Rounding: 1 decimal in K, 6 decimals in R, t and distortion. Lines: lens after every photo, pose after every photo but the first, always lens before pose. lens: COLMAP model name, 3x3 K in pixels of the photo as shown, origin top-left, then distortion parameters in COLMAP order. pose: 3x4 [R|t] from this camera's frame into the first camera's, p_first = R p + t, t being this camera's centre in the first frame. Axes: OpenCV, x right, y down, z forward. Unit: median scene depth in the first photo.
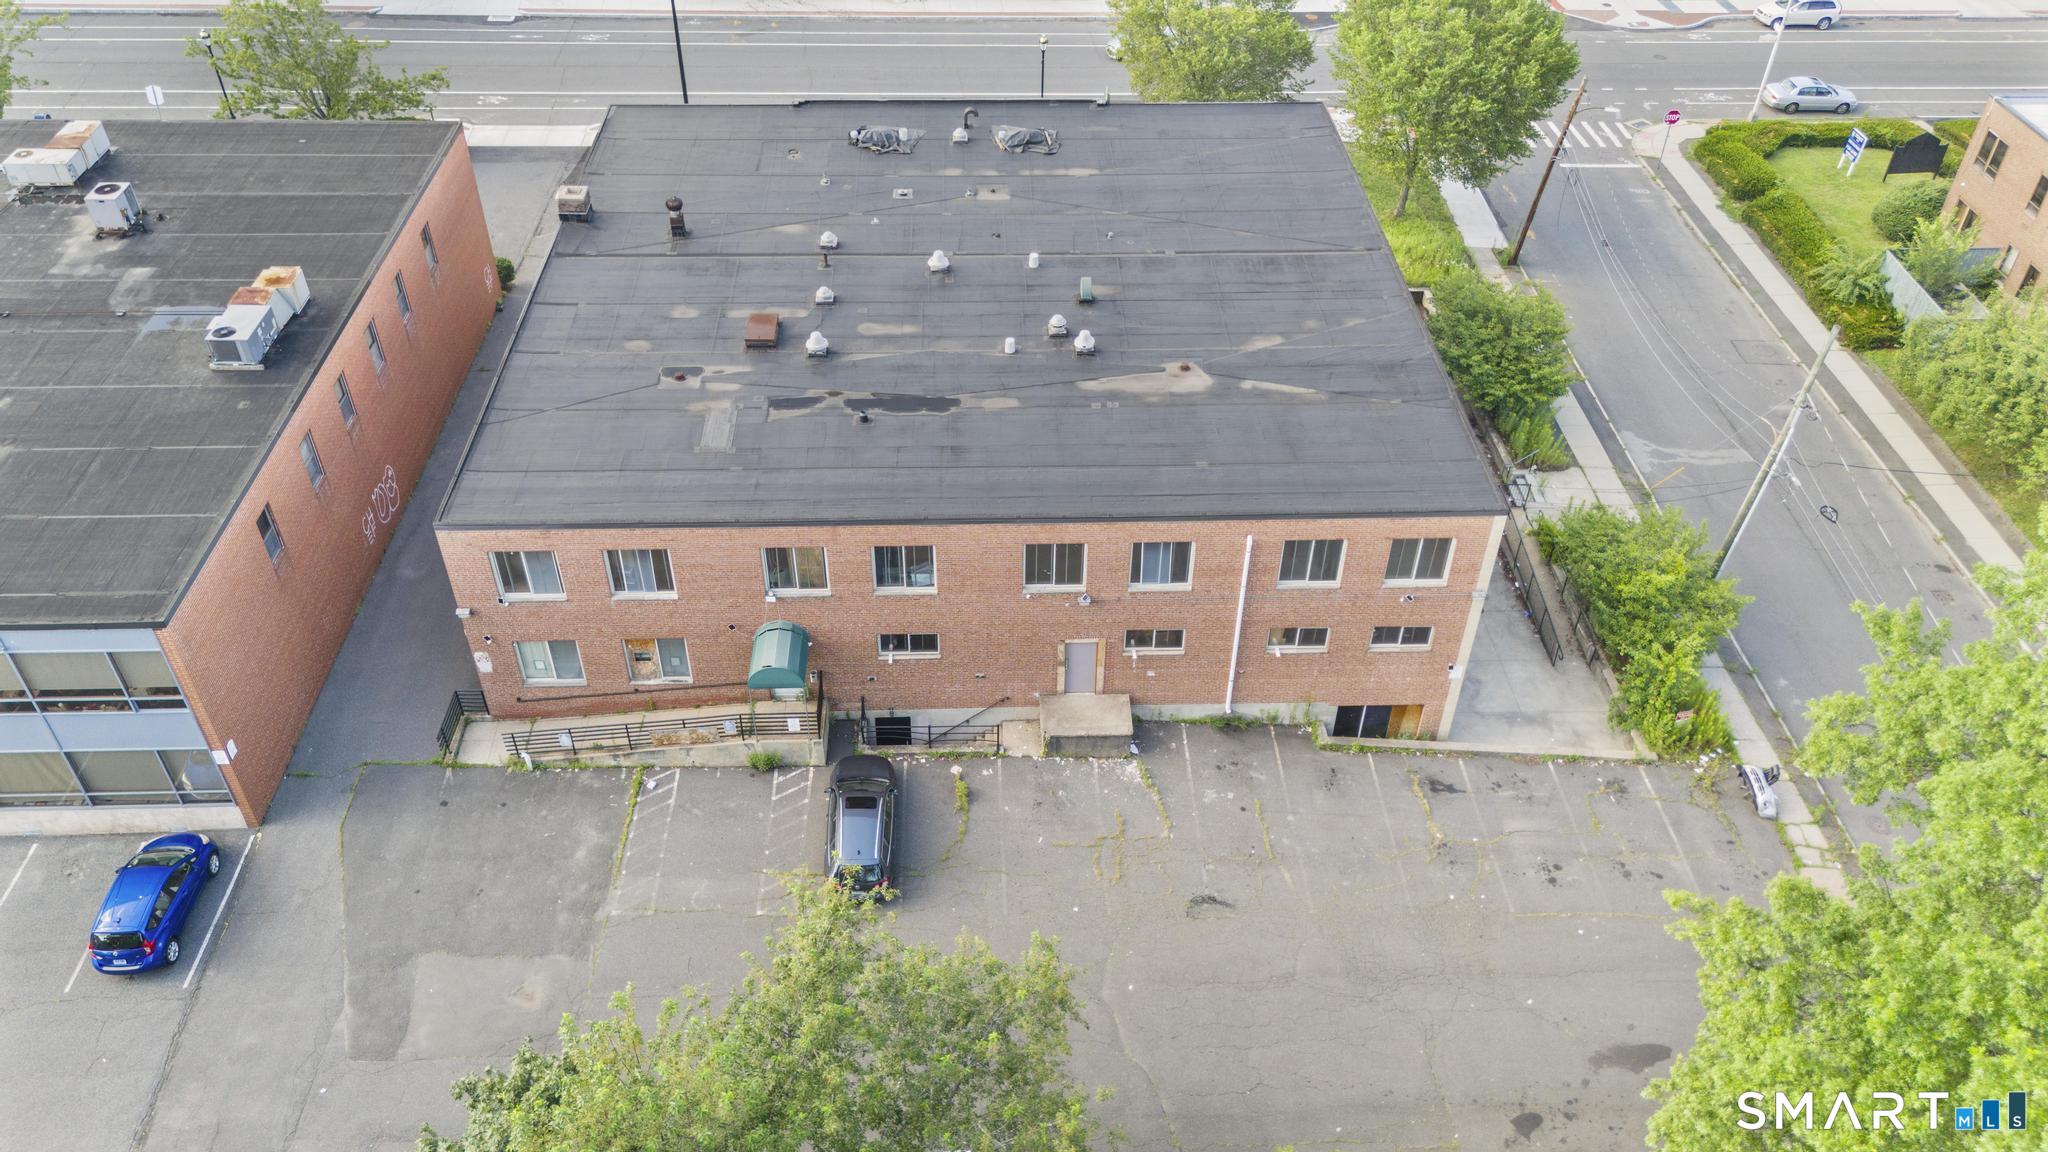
lens RADIAL K [[1542.2, 0, 1032.4], [0, 1542.2, 567.5], [0, 0, 1]] dist [0.039668, -0.003402]
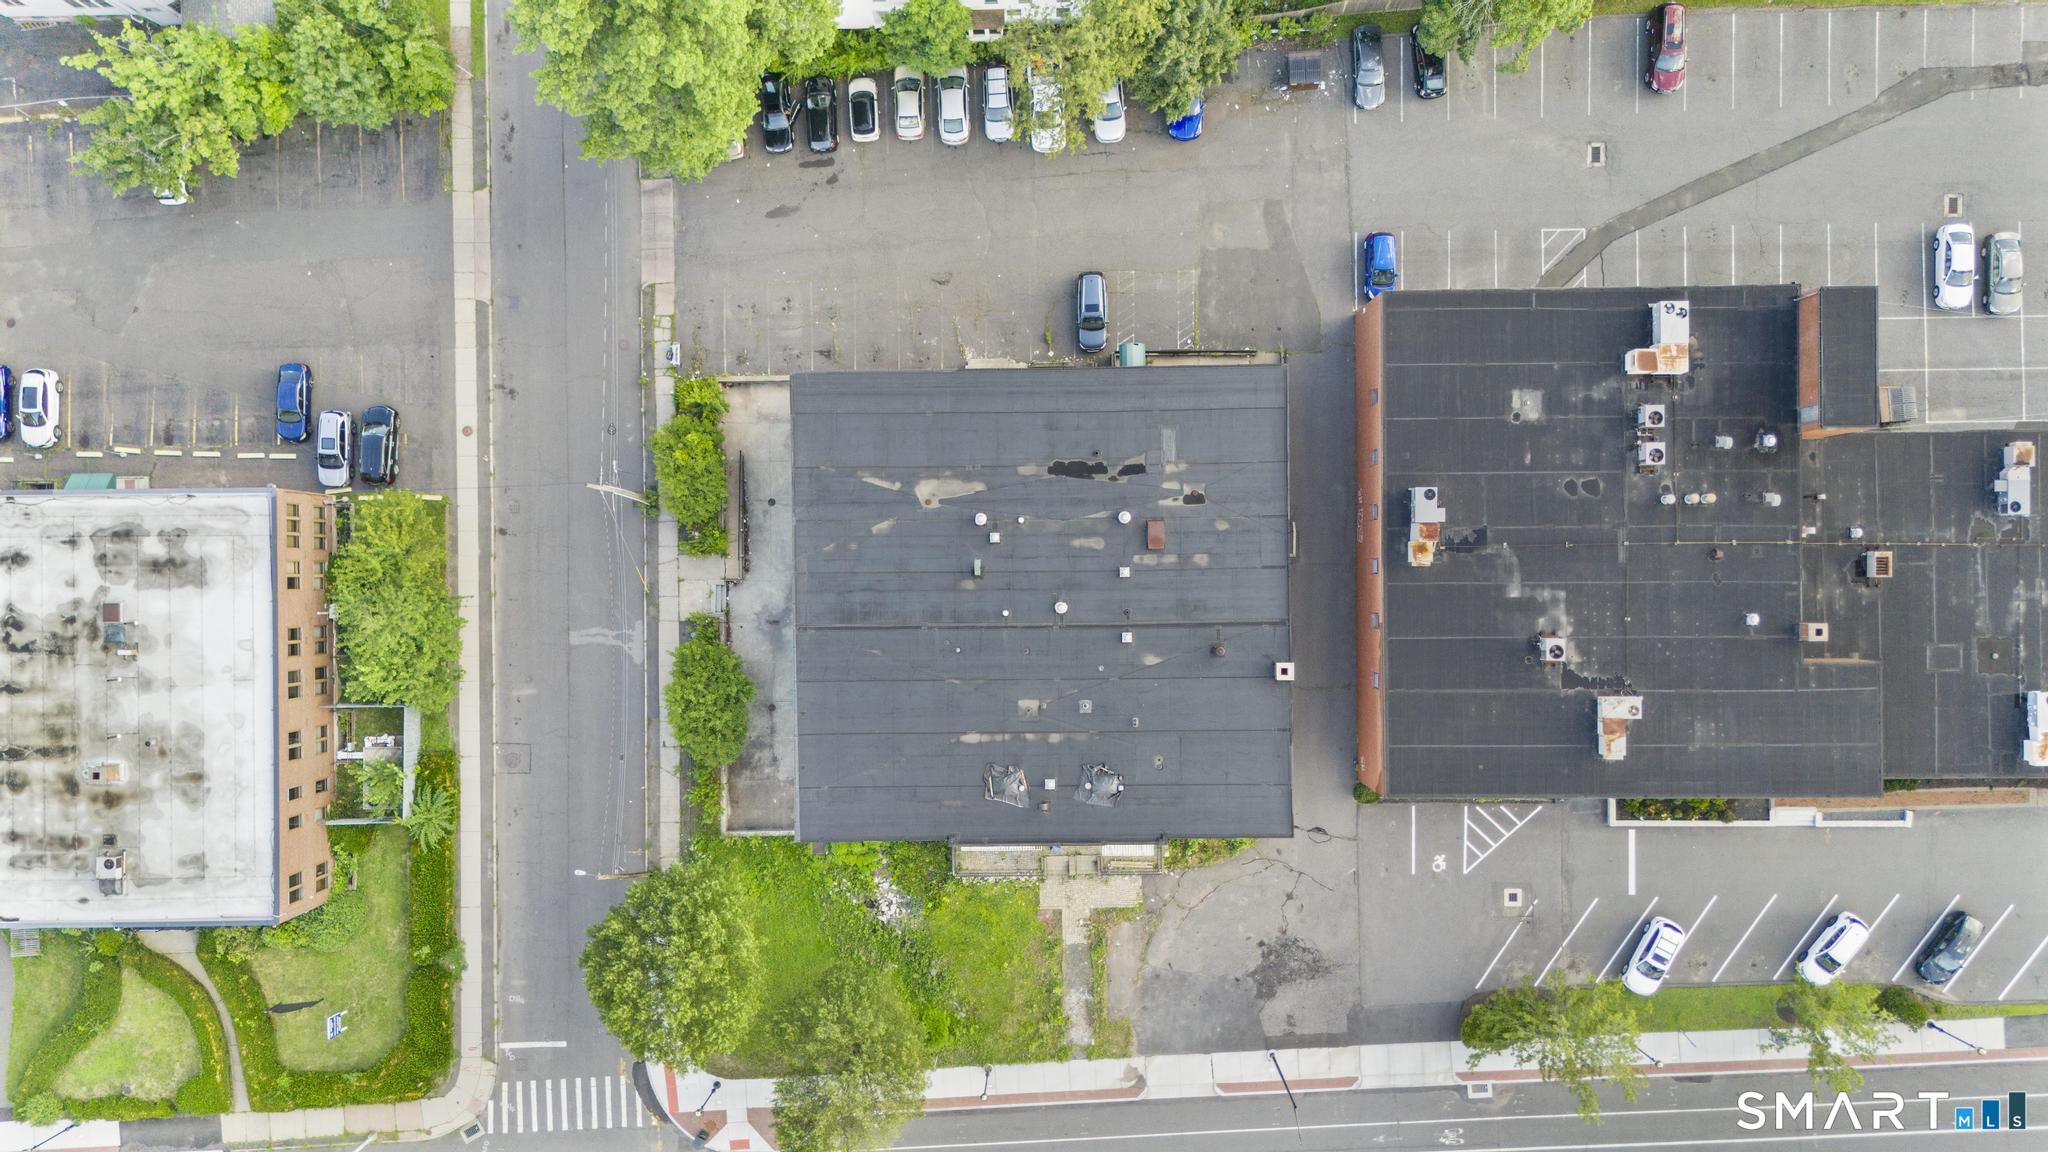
lens RADIAL K [[1511.5, 0, 1024.0], [0, 1511.5, 576.0], [0, 0, 1]] dist [0.092666, -0.120822]
pose [[-0.999595, -0.028193, 0.003965, -0.026891], [0.021141, -0.641768, 0.766608, -1.574327], [-0.019069, 0.766381, 0.642104, -0.111911]]
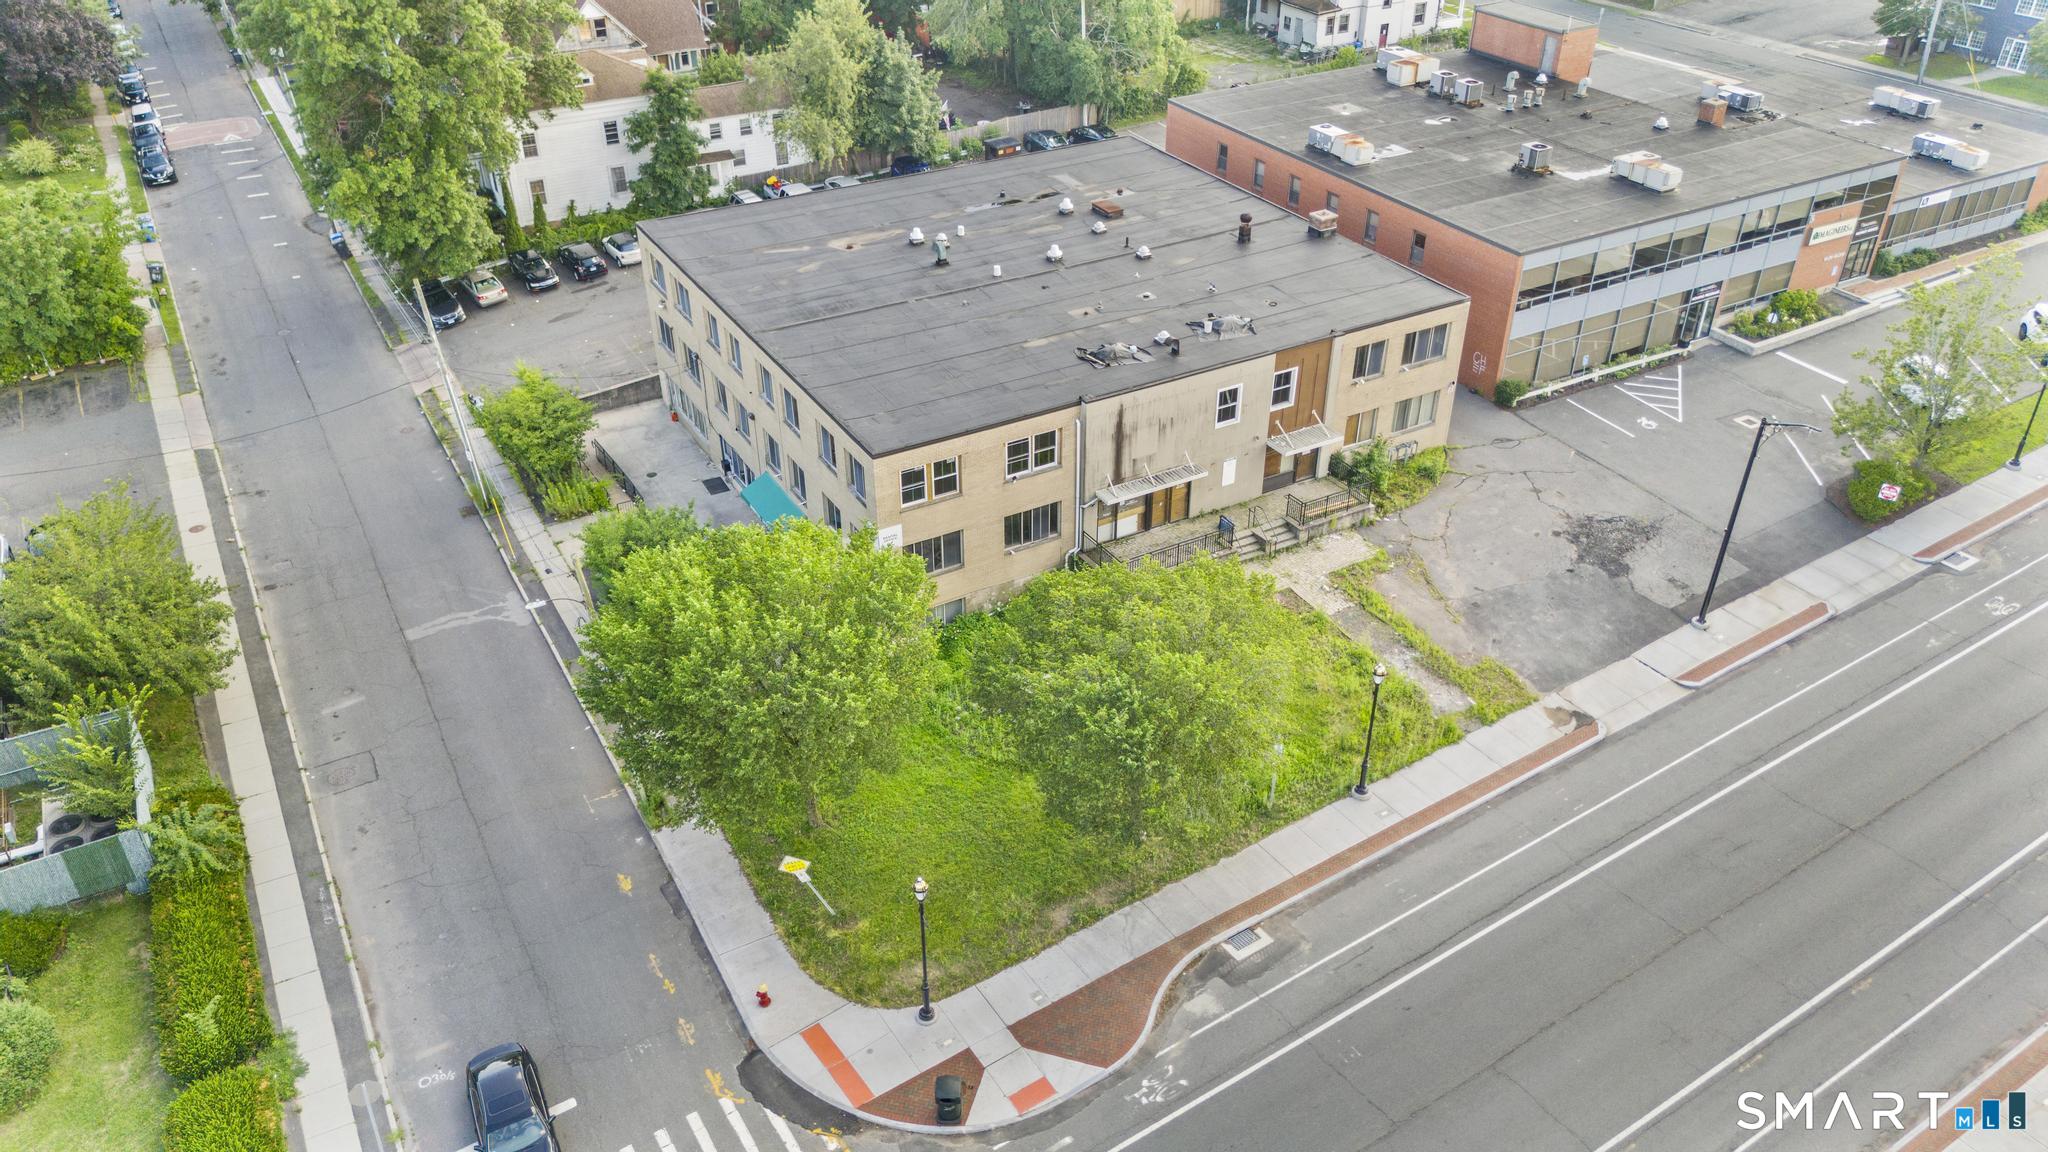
lens RADIAL K [[1501.5, 0, 1026.4], [0, 1501.5, 594.0], [0, 0, 1]] dist [0.091982, -0.105979]
pose [[-0.887503, 0.244120, -0.390825, 0.608729], [-0.304188, 0.326708, 0.894836, -1.401102], [0.346133, 0.913054, -0.215696, 1.682530]]
